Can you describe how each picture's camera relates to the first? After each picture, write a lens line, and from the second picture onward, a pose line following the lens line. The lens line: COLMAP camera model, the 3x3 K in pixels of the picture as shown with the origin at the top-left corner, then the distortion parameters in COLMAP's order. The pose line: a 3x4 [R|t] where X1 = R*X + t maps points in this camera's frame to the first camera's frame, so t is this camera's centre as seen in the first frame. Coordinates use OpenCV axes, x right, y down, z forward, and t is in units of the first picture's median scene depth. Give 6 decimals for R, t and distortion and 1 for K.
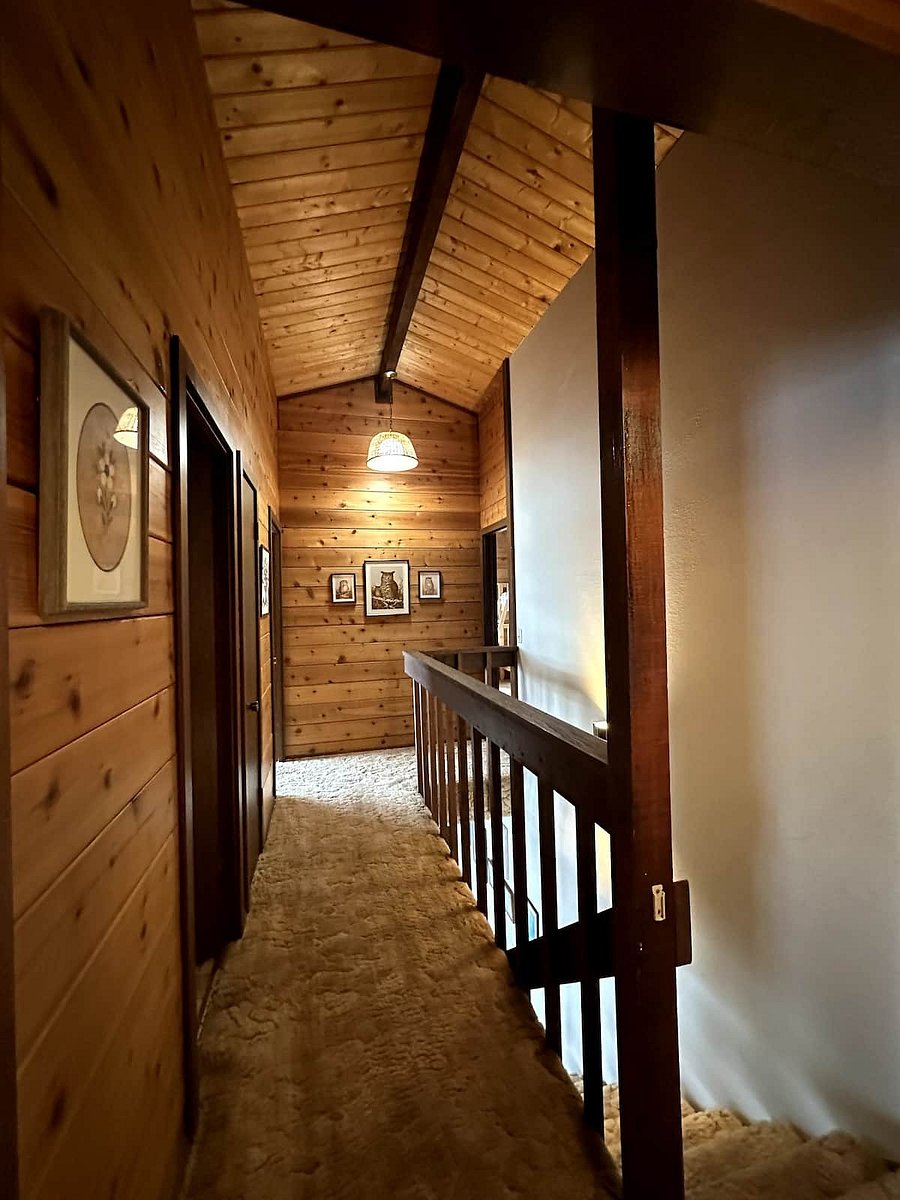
lens RADIAL K [[478.4, 0, 450.0], [0, 478.4, 600.0], [0, 0, 1]] dist [-0.002368, 0.000307]
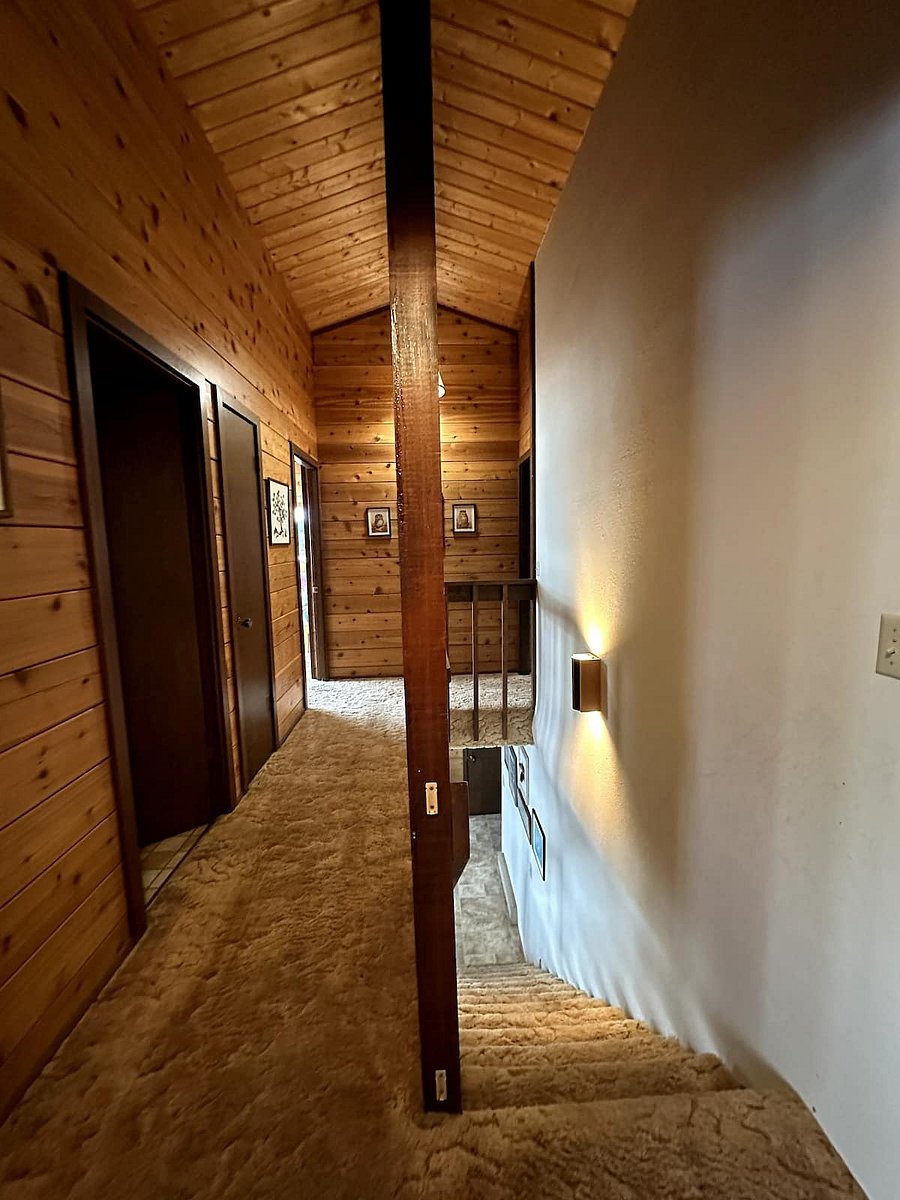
lens RADIAL K [[478.4, 0, 450.0], [0, 478.4, 600.0], [0, 0, 1]] dist [-0.002368, 0.000307]
pose [[0.977322, 0.025800, -0.210182, 0.152536], [-0.000004, 0.992552, 0.121818, 0.017091], [0.211760, -0.119054, 0.970043, 0.010703]]
